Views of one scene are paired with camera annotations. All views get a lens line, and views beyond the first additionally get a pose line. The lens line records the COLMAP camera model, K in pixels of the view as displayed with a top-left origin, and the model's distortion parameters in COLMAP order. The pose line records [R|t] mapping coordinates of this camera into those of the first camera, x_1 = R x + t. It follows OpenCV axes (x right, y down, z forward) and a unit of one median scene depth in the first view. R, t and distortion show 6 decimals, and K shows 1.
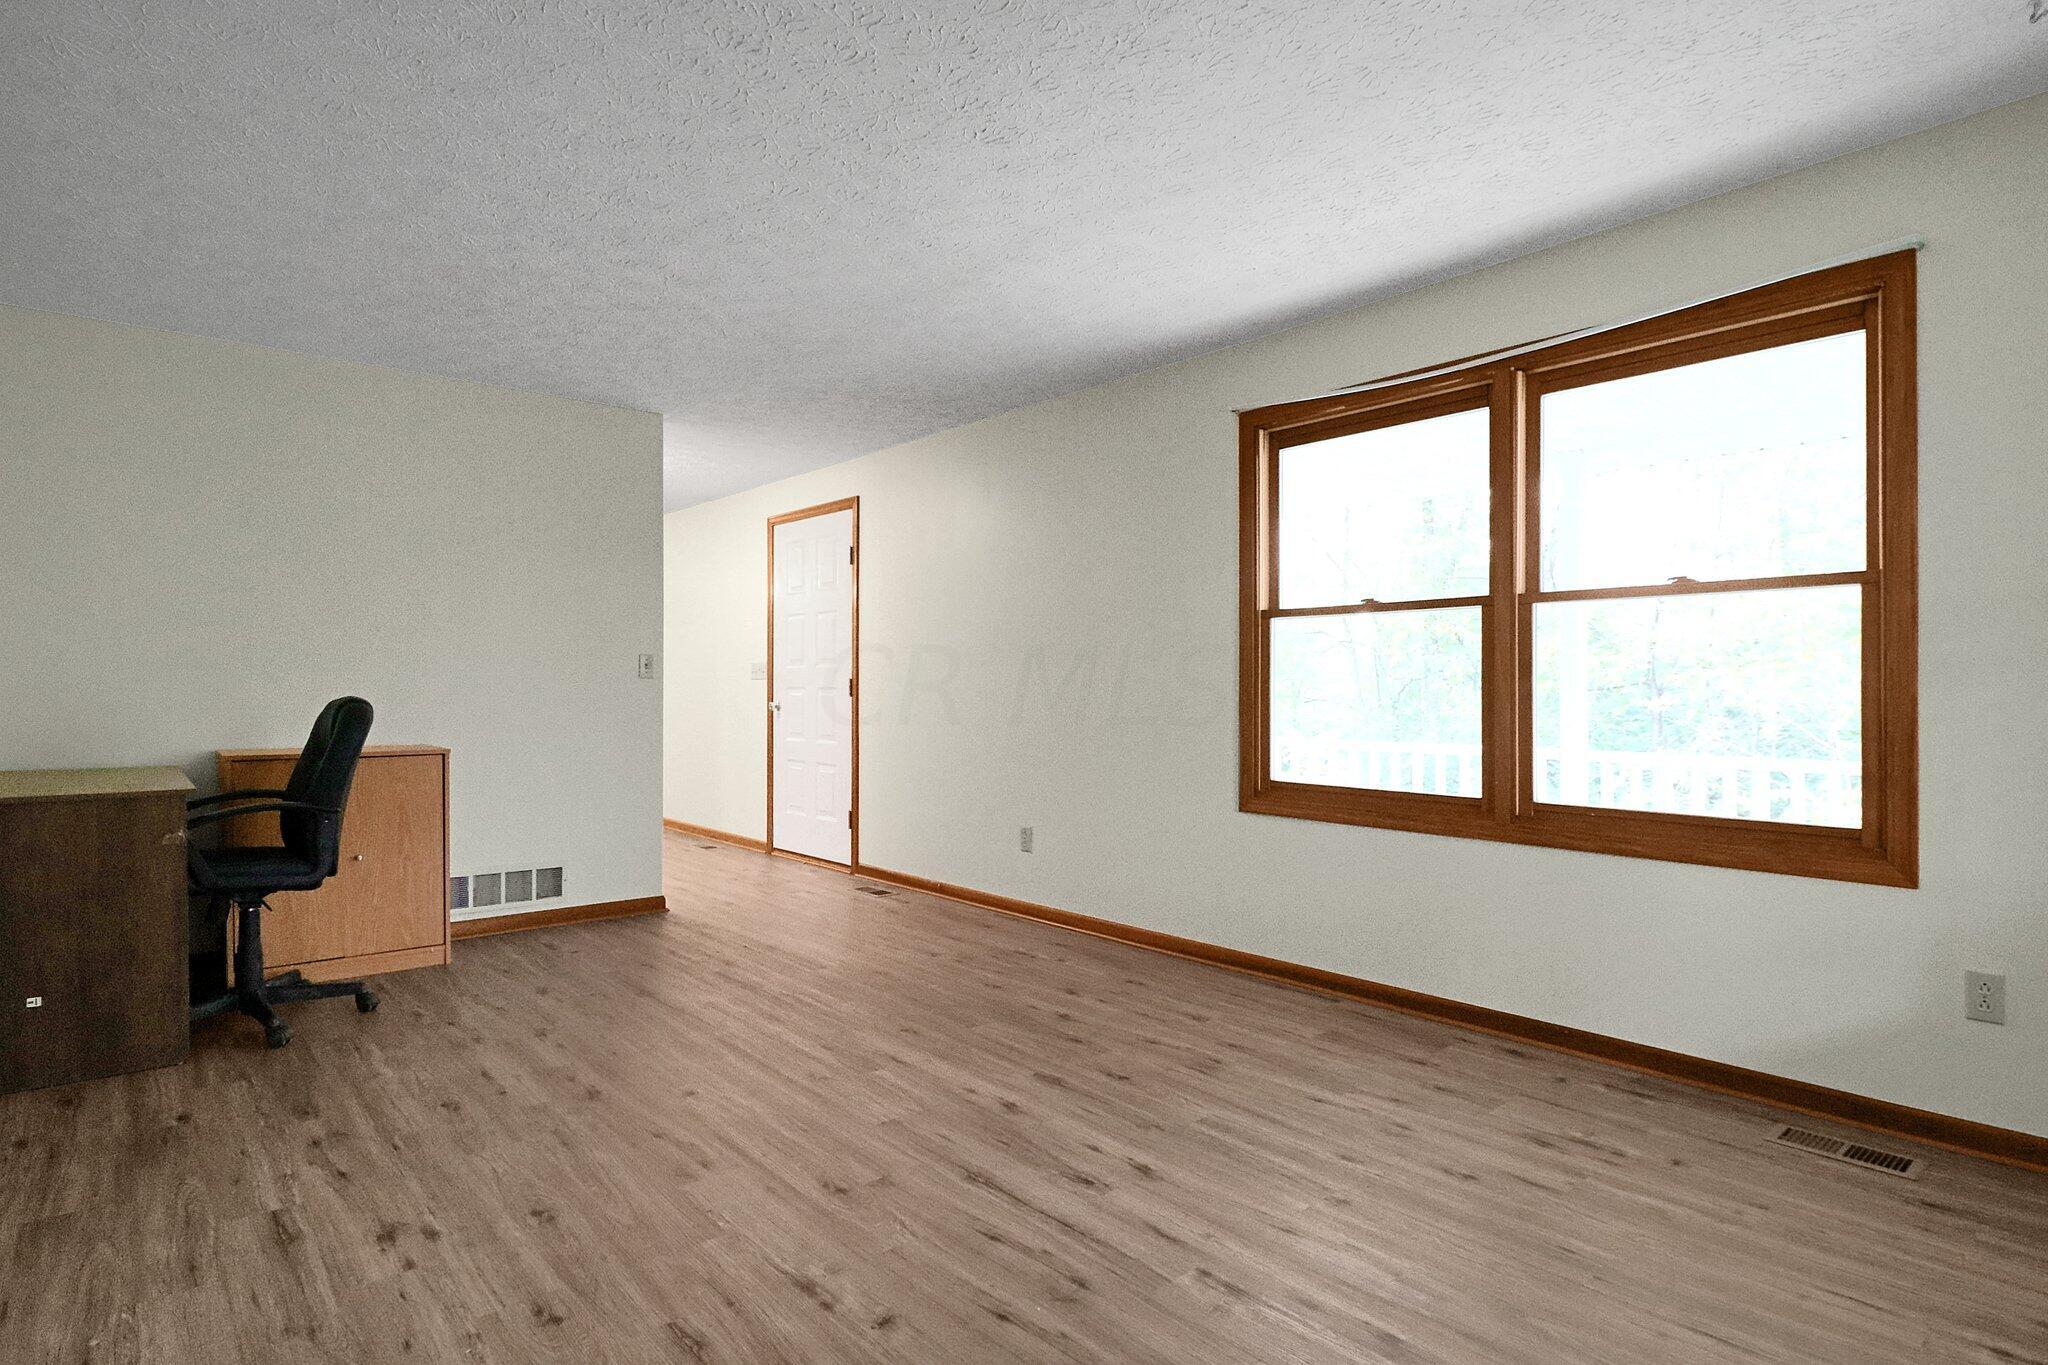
lens RADIAL K [[1088.1, 0, 1031.7], [0, 1088.1, 692.5], [0, 0, 1]] dist [0.016523, -0.020735]
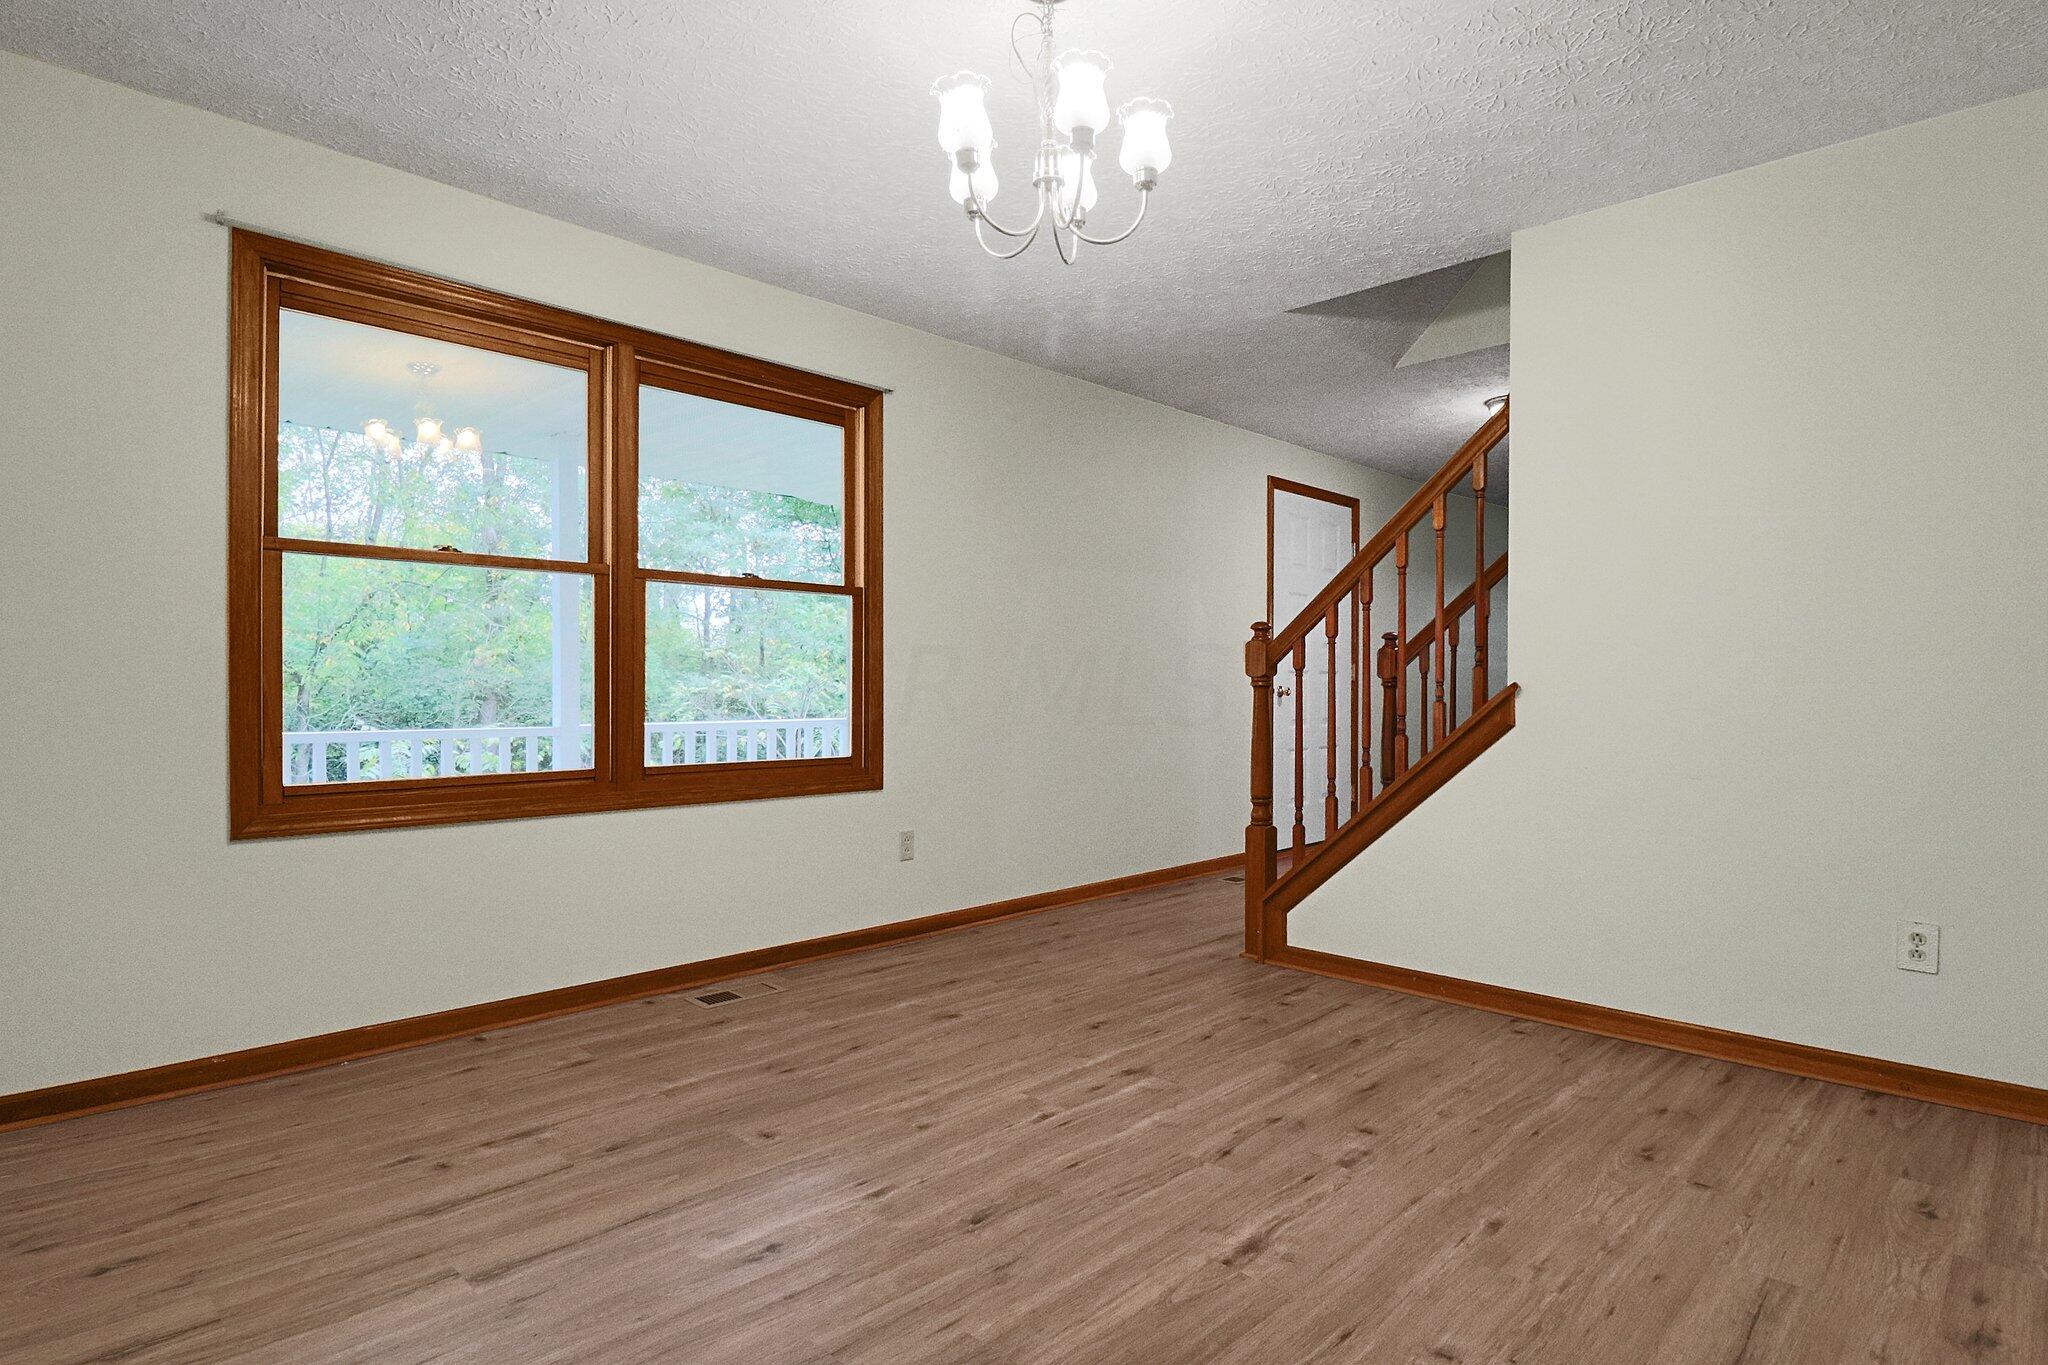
lens RADIAL K [[1088.1, 0, 1031.7], [0, 1088.1, 692.5], [0, 0, 1]] dist [0.016523, -0.020735]
pose [[-0.101824, -0.028317, 0.994399, -0.613091], [-0.018373, 0.999478, 0.026580, -0.007602], [-0.994633, -0.015564, -0.102291, 0.710087]]
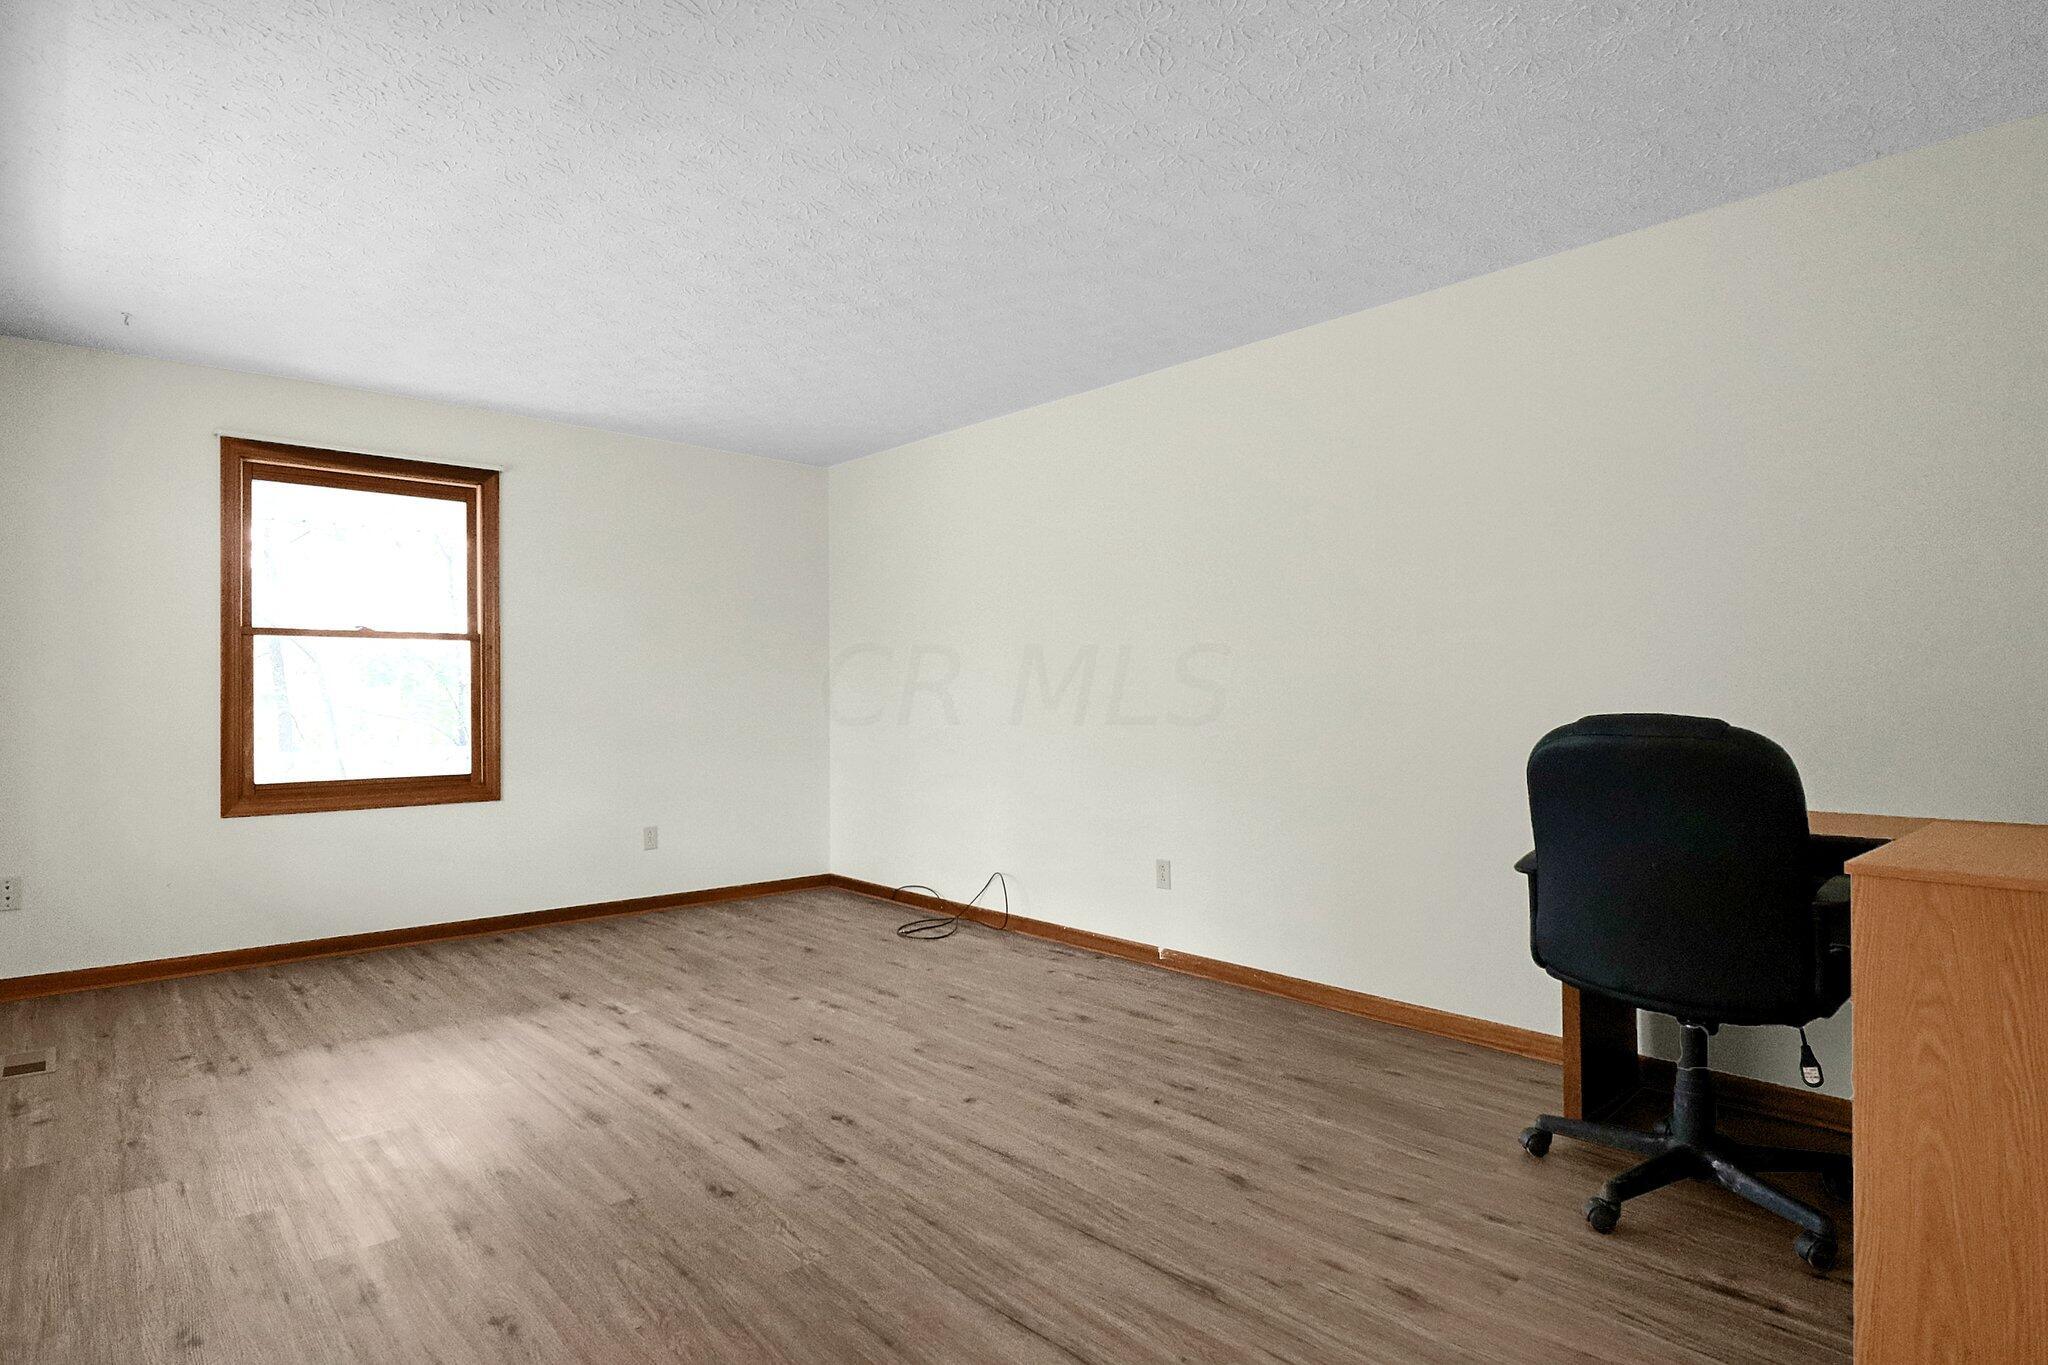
lens RADIAL K [[1088.1, 0, 1031.7], [0, 1088.1, 692.5], [0, 0, 1]] dist [0.016523, -0.020735]
pose [[-0.999686, 0.001550, -0.024997, -0.425381], [0.001507, 0.999997, 0.001721, -0.014796], [0.025000, 0.001683, -0.999686, 2.464122]]
